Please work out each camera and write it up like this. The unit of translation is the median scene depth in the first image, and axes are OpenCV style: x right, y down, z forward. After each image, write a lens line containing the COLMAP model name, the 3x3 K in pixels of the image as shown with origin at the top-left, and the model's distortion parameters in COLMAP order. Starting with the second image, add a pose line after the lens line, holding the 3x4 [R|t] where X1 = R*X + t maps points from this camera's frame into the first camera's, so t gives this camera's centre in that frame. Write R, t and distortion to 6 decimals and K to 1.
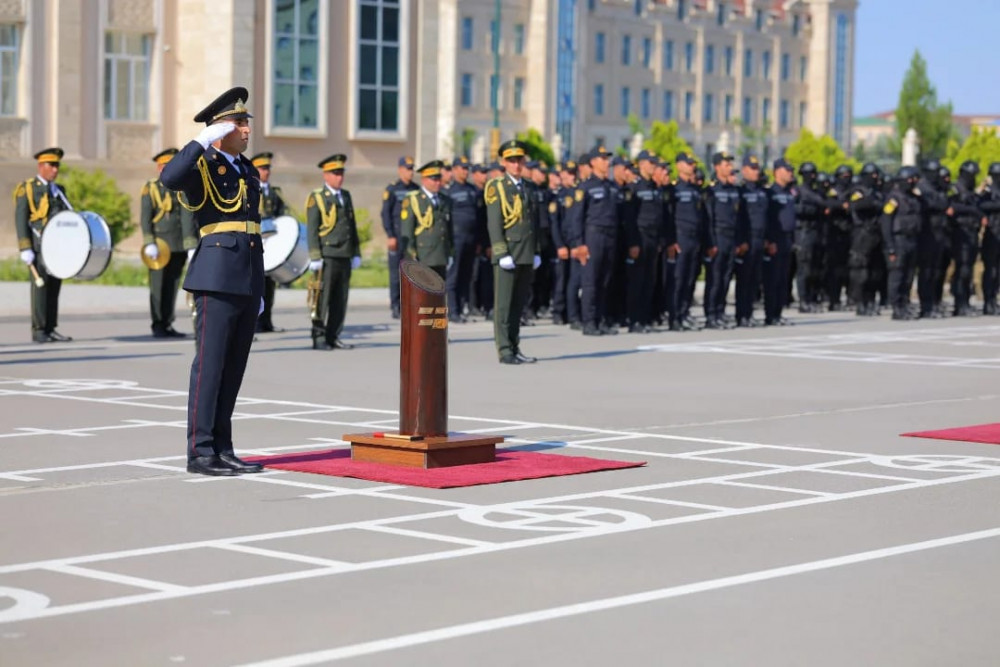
lens RADIAL K [[2501.4, 0, 500.3], [0, 2501.4, 333.4], [0, 0, 1]] dist [-0.079863, 0.000000]
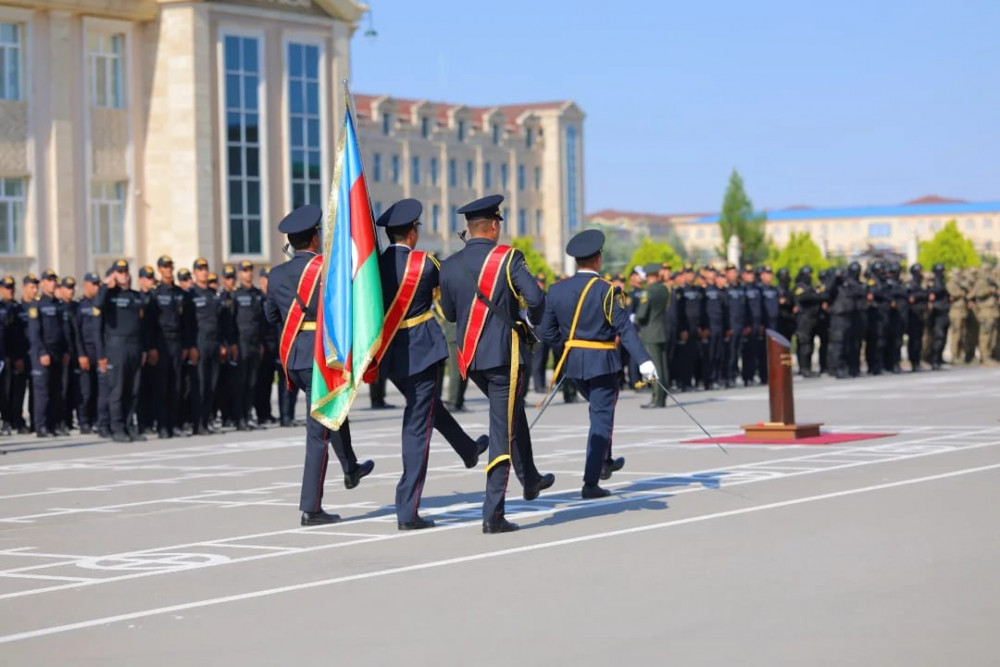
lens RADIAL K [[2501.4, 0, 500.5], [0, 2501.4, 334.5], [0, 0, 1]] dist [-0.079863, 0.000000]
pose [[0.991461, -0.043549, 0.122916, -0.075959], [0.048867, 0.997981, -0.040582, 0.006514], [-0.120900, 0.046242, 0.991587, -0.133089]]
